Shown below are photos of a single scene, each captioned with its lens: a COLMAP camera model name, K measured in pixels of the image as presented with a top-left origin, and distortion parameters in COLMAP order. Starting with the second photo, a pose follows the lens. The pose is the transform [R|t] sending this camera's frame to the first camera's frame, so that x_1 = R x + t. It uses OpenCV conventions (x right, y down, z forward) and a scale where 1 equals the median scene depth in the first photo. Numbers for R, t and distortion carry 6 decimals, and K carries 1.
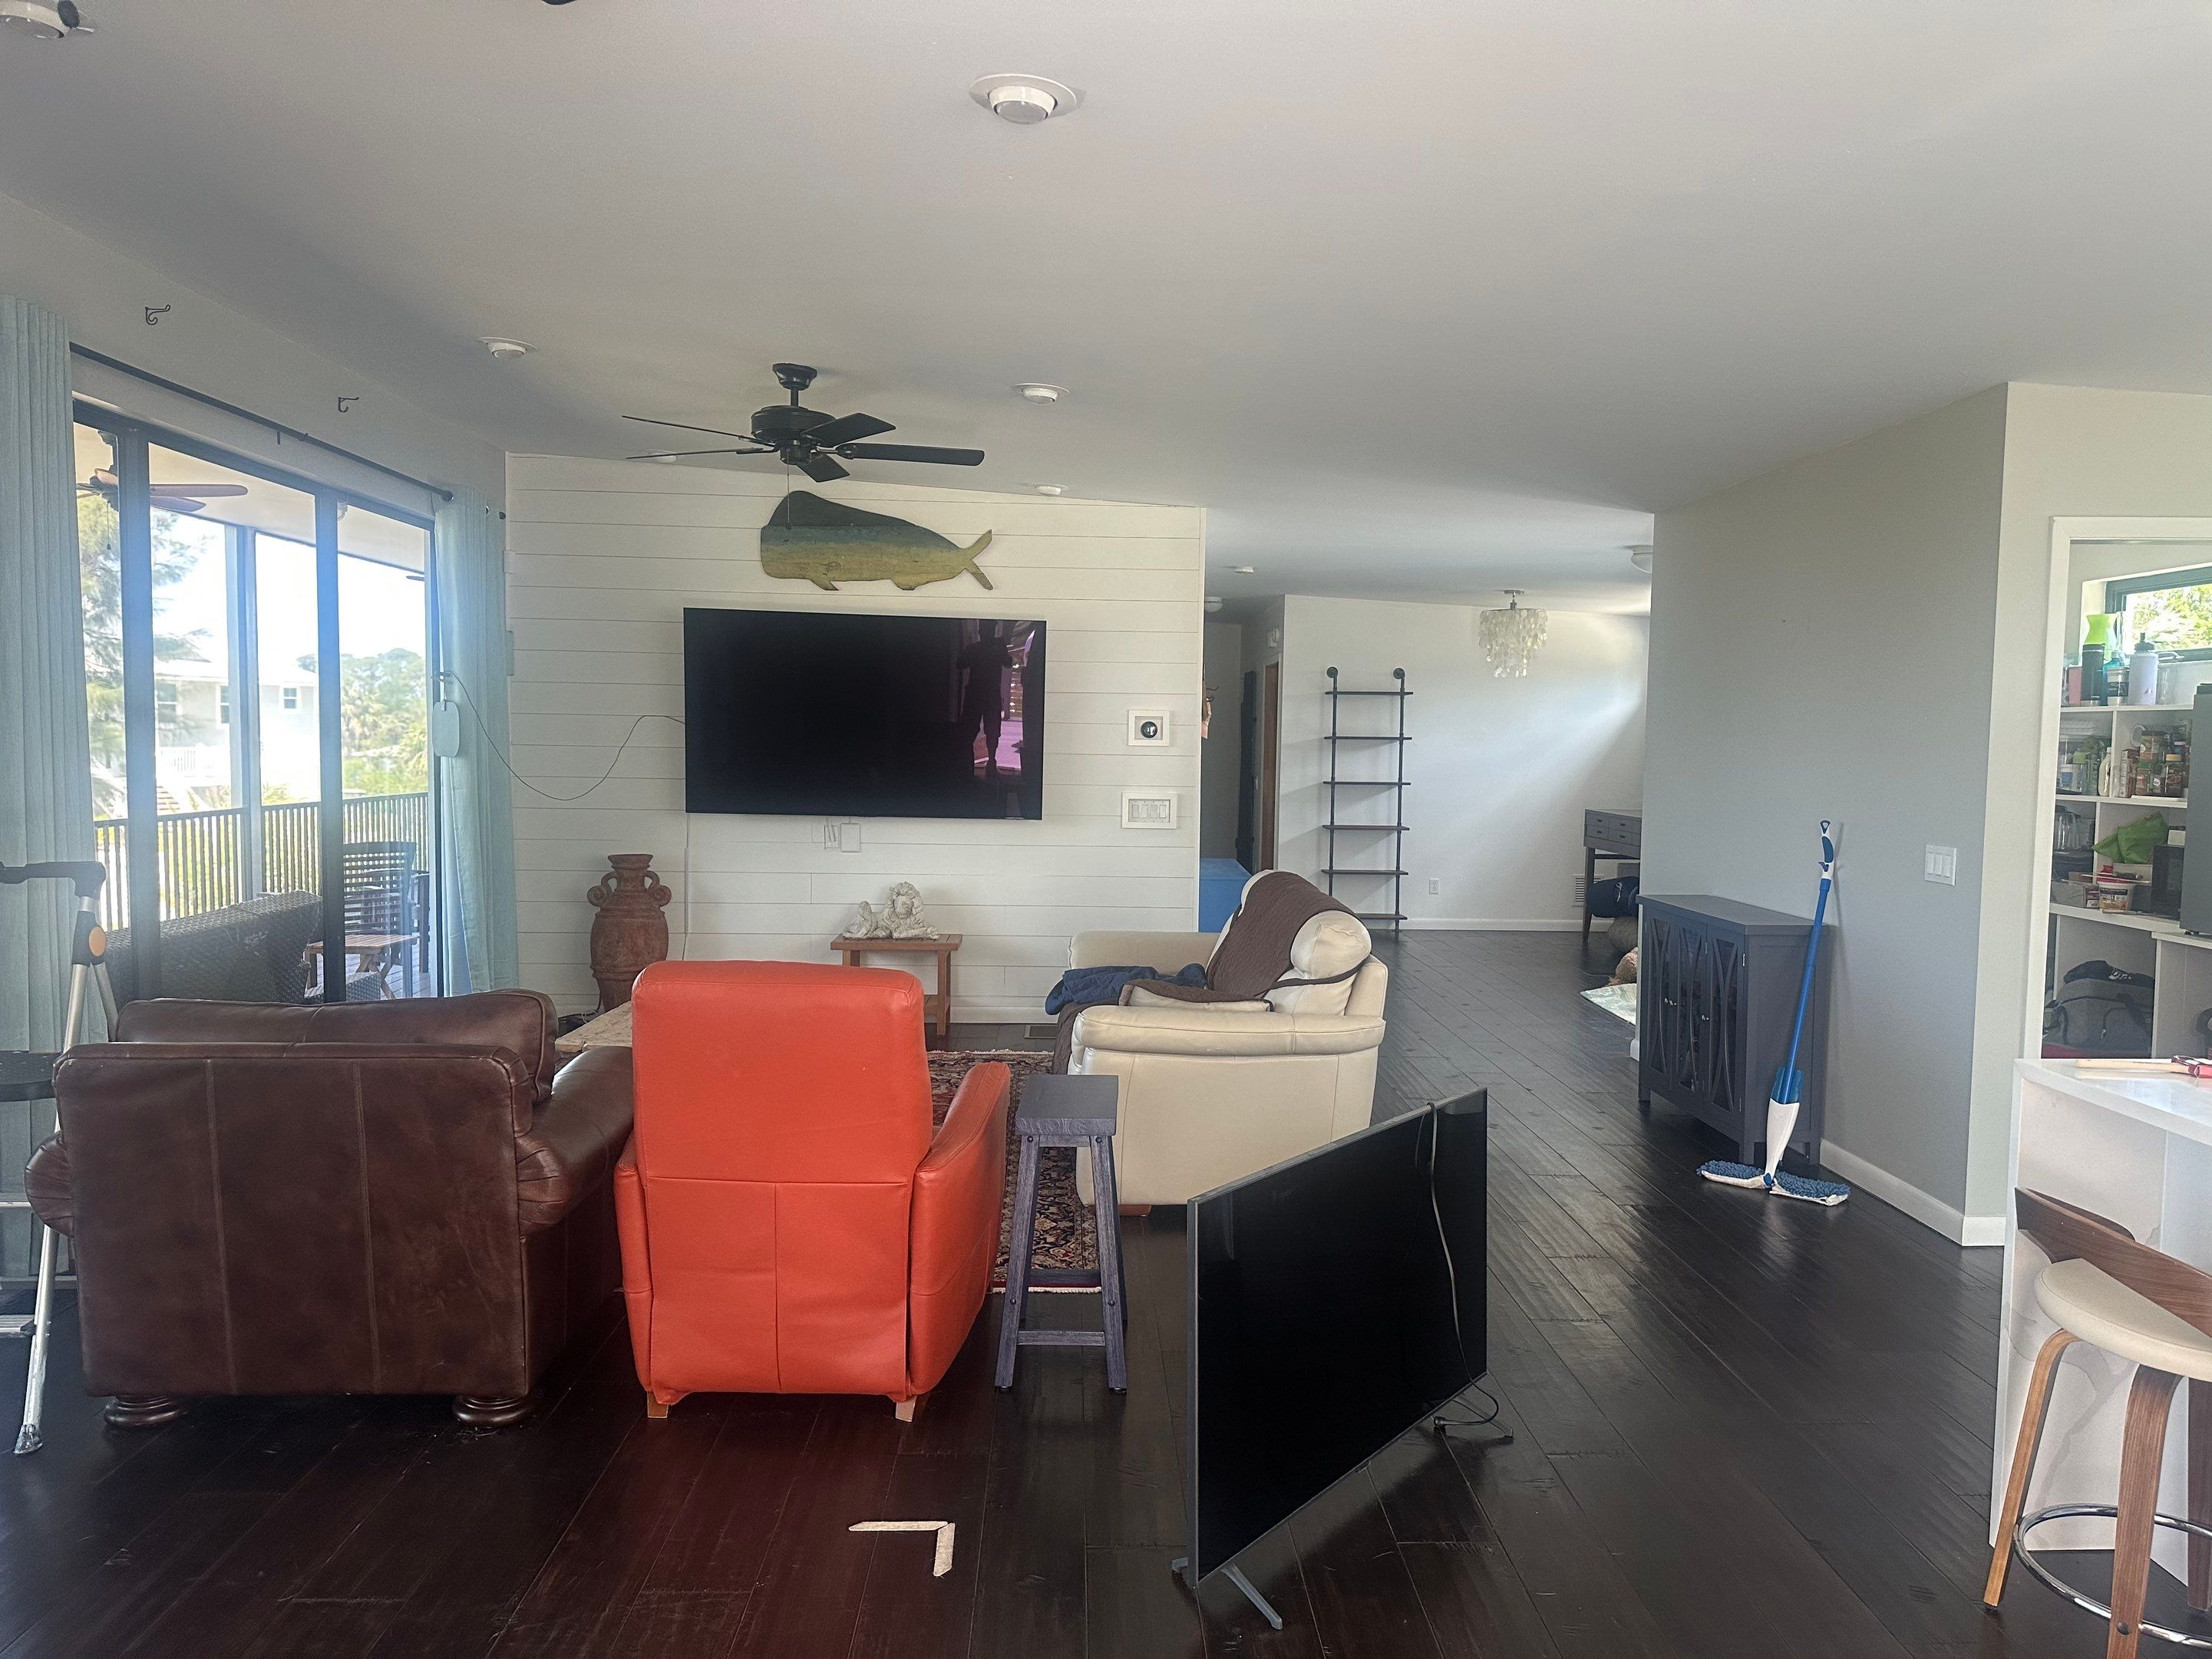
lens RADIAL K [[1534.9, 0, 1133.3], [0, 1534.9, 832.1], [0, 0, 1]] dist [0.120079, -0.159198]
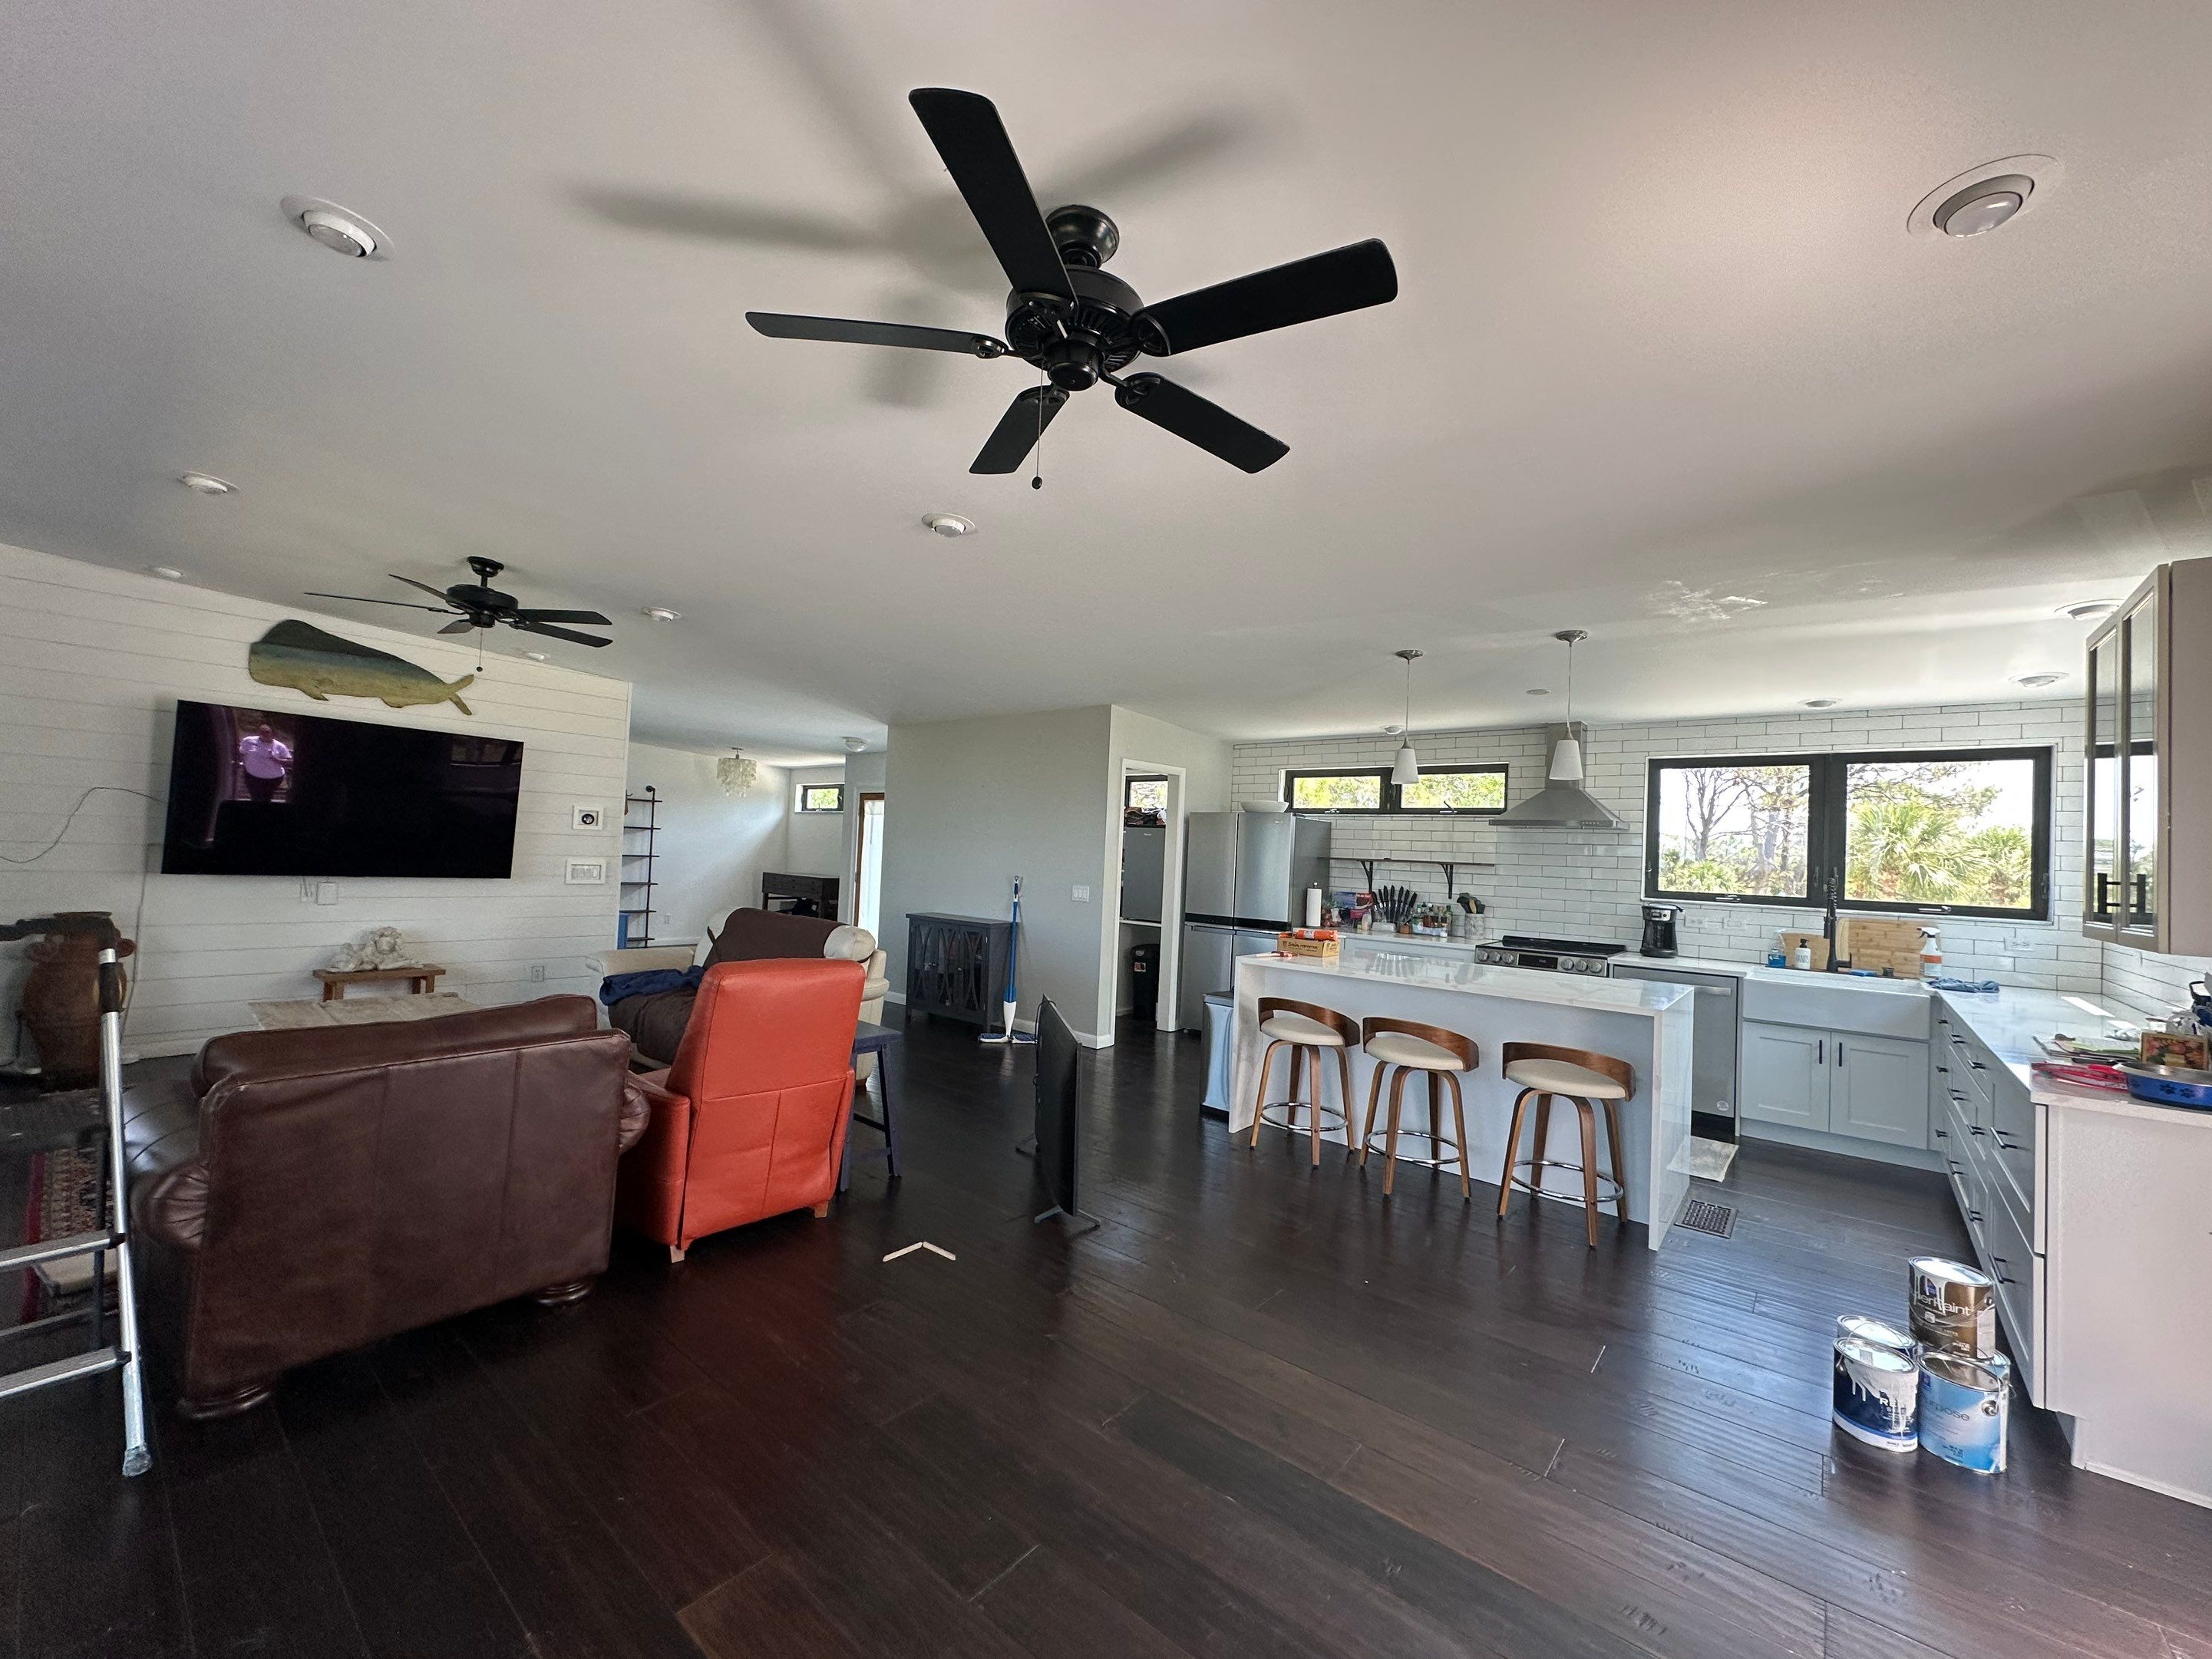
lens RADIAL K [[879.5, 0, 1106.0], [0, 879.5, 829.5], [0, 0, 1]] dist [-0.000528, 0.000439]
pose [[0.663142, 0.036224, 0.747616, -0.352021], [0.012198, 0.998173, -0.059183, 0.001985], [-0.748394, 0.048366, 0.661489, 0.043064]]
